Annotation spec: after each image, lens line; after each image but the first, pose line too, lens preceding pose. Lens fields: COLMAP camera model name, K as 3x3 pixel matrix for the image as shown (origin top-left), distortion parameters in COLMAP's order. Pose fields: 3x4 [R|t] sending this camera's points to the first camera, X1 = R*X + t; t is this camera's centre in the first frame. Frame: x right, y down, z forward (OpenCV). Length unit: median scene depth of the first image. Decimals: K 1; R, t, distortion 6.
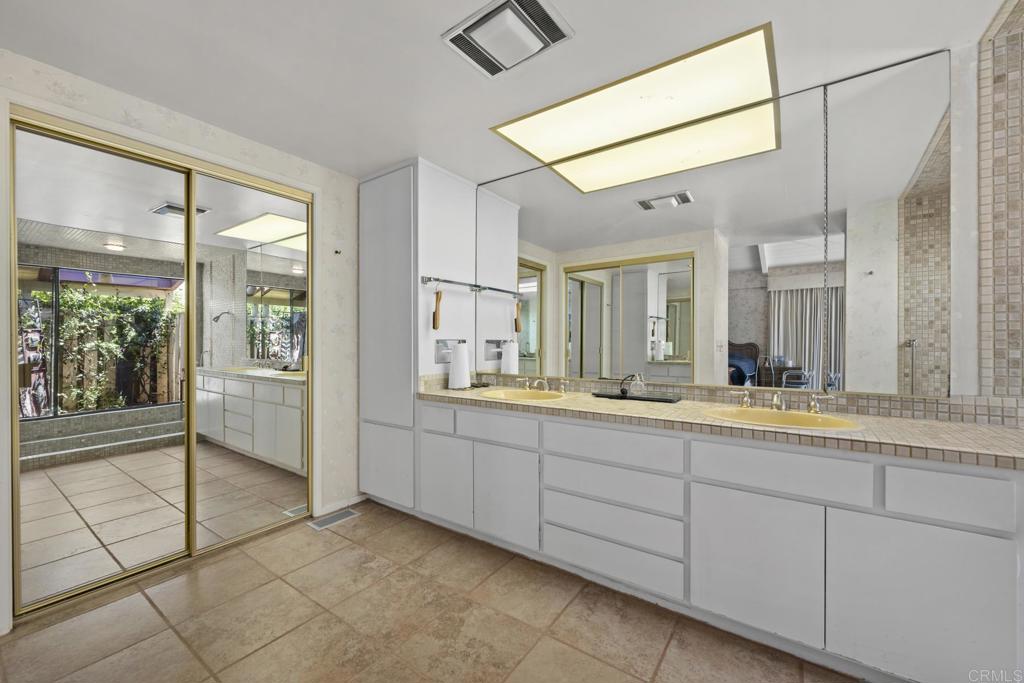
lens RADIAL K [[406.3, 0, 509.0], [0, 406.3, 339.9], [0, 0, 1]] dist [-0.001108, 0.000042]
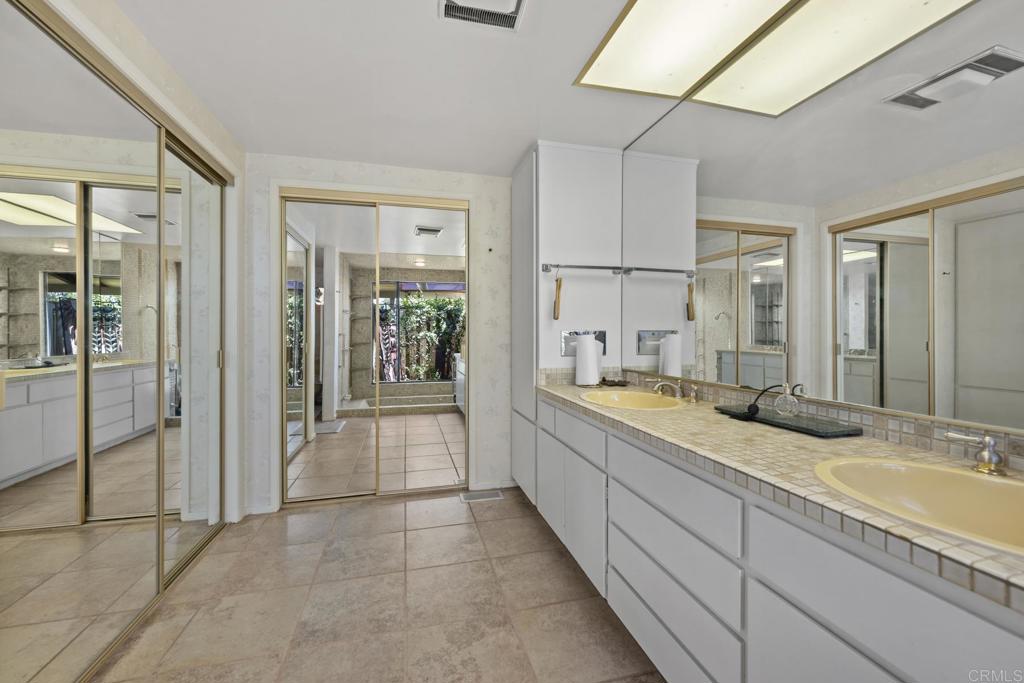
lens RADIAL K [[416.5, 0, 513.0], [0, 416.5, 328.3], [0, 0, 1]] dist [0.002220, 0.000321]
pose [[0.765930, -0.004596, -0.642908, 0.342074], [0.001793, 0.999986, -0.005012, -0.000726], [0.642922, 0.002686, 0.765927, 0.197391]]
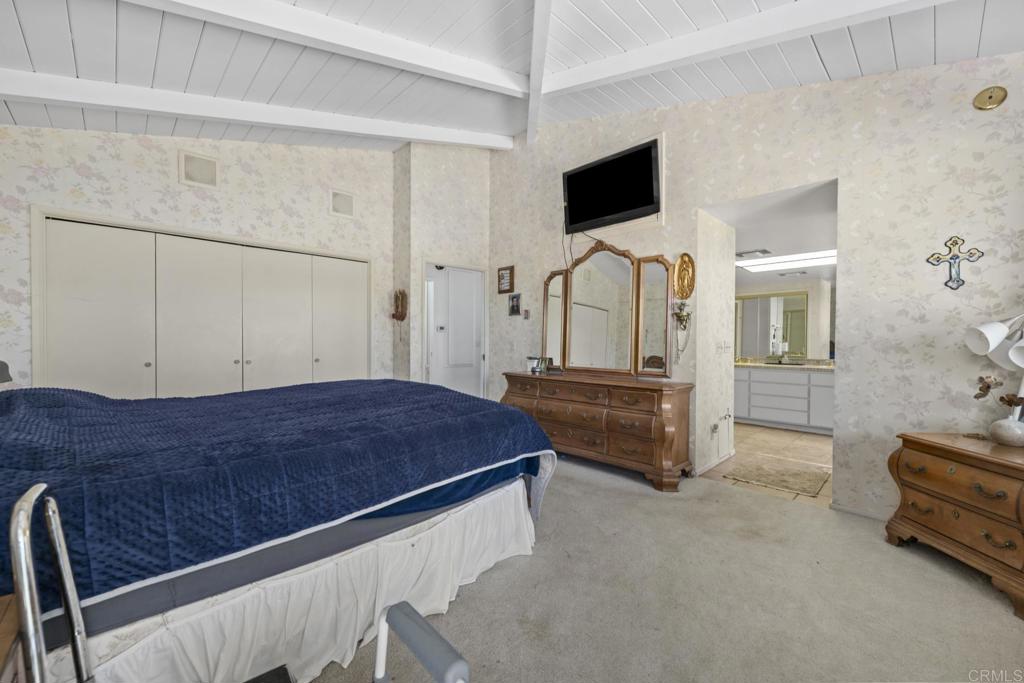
lens RADIAL K [[406.3, 0, 509.0], [0, 406.3, 339.9], [0, 0, 1]] dist [-0.001108, 0.000042]
pose [[0.982433, 0.004645, -0.186559, -0.773609], [-0.004197, 0.999987, 0.002795, -0.011291], [0.186569, -0.001963, 0.982440, -1.550724]]
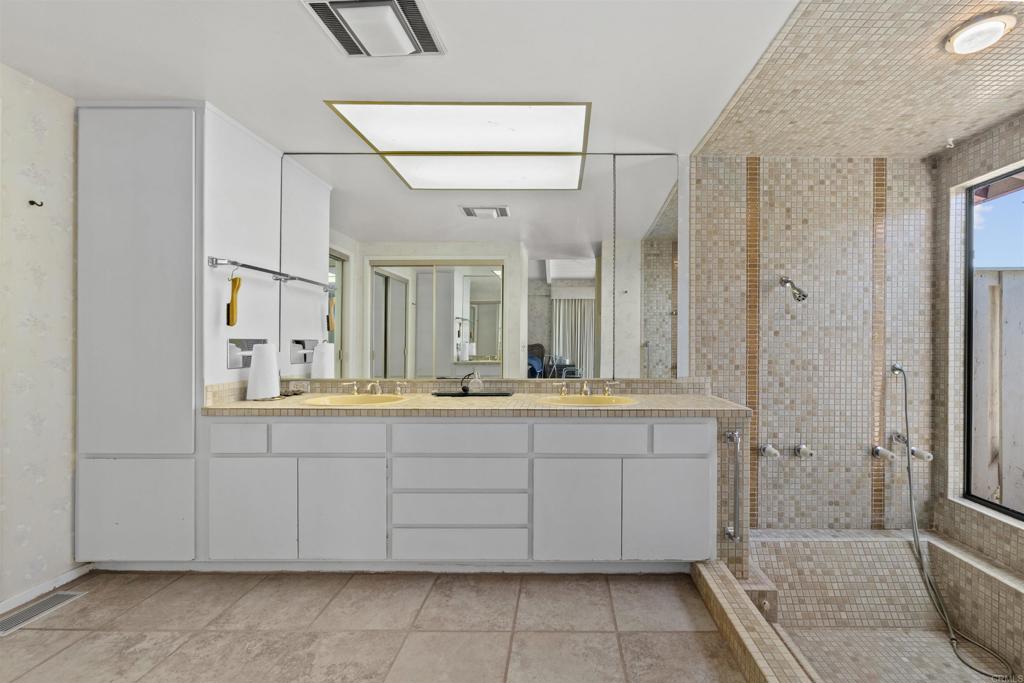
lens RADIAL K [[431.3, 0, 561.7], [0, 431.3, 341.0], [0, 0, 1]] dist [-0.001411, 0.000142]
pose [[0.815230, 0.005269, 0.579113, -0.135788], [-0.005611, 0.999984, -0.001200, 0.001014], [-0.579110, -0.002271, 0.815246, -0.053646]]
